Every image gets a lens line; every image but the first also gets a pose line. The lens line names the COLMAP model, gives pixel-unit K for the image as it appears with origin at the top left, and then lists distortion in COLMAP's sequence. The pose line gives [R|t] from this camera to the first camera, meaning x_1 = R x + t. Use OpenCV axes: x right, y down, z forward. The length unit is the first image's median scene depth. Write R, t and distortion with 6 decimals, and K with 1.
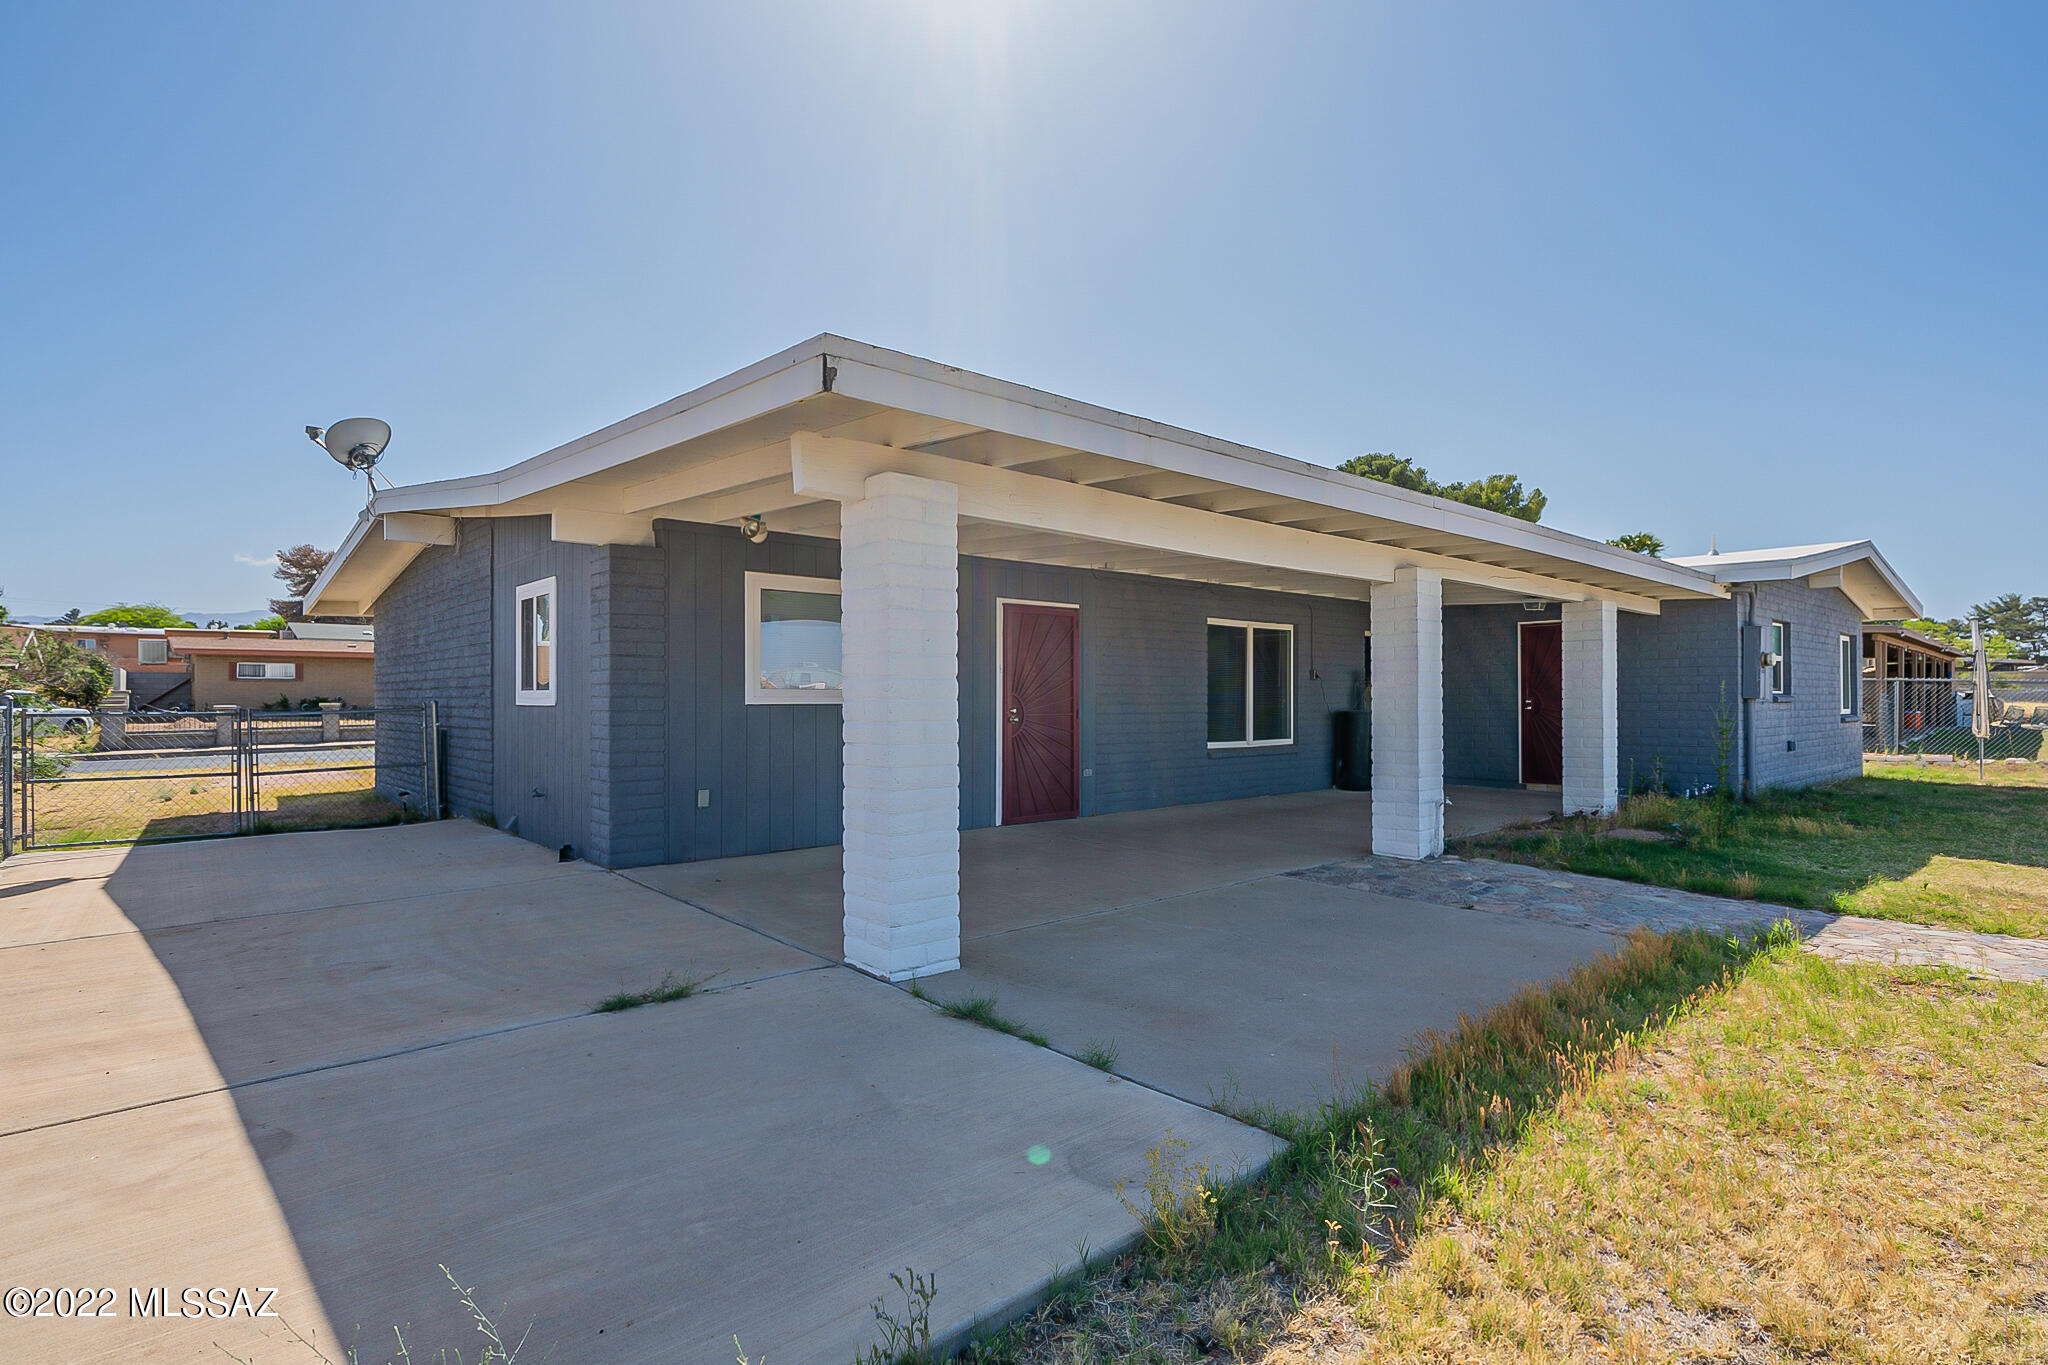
lens RADIAL K [[1007.7, 0, 1024.0], [0, 1007.7, 682.5], [0, 0, 1]] dist [-0.001103, -0.000188]
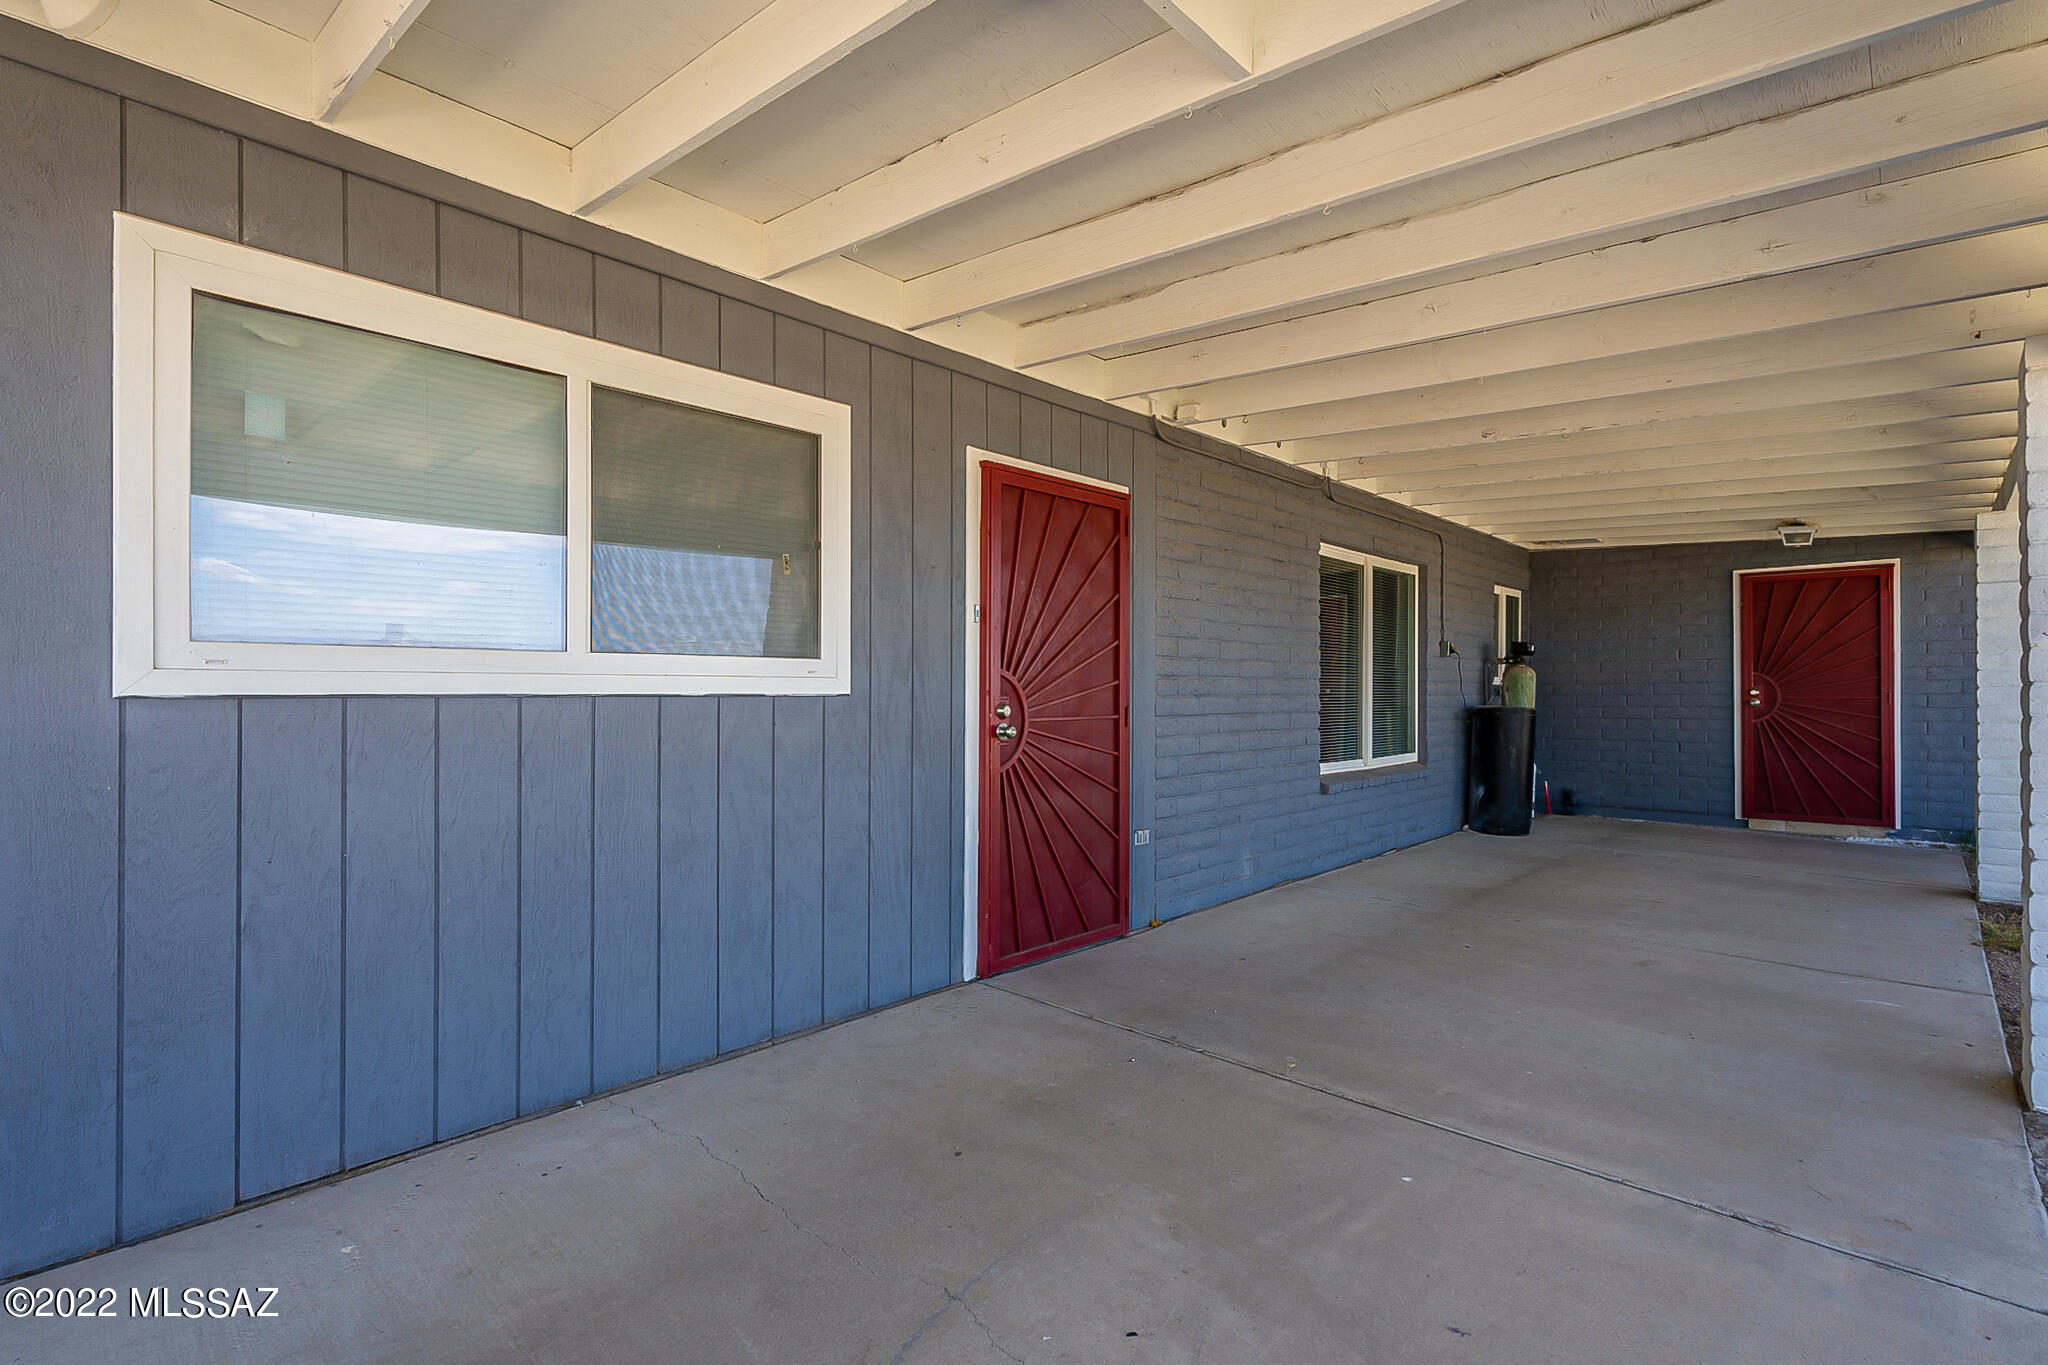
lens RADIAL K [[1007.7, 0, 1024.0], [0, 1007.7, 682.5], [0, 0, 1]] dist [-0.001103, -0.000188]
pose [[0.994204, 0.002176, 0.107484, -0.039297], [-0.002945, 0.999971, 0.006995, 0.010606], [-0.107465, -0.007271, 0.994182, 0.467571]]
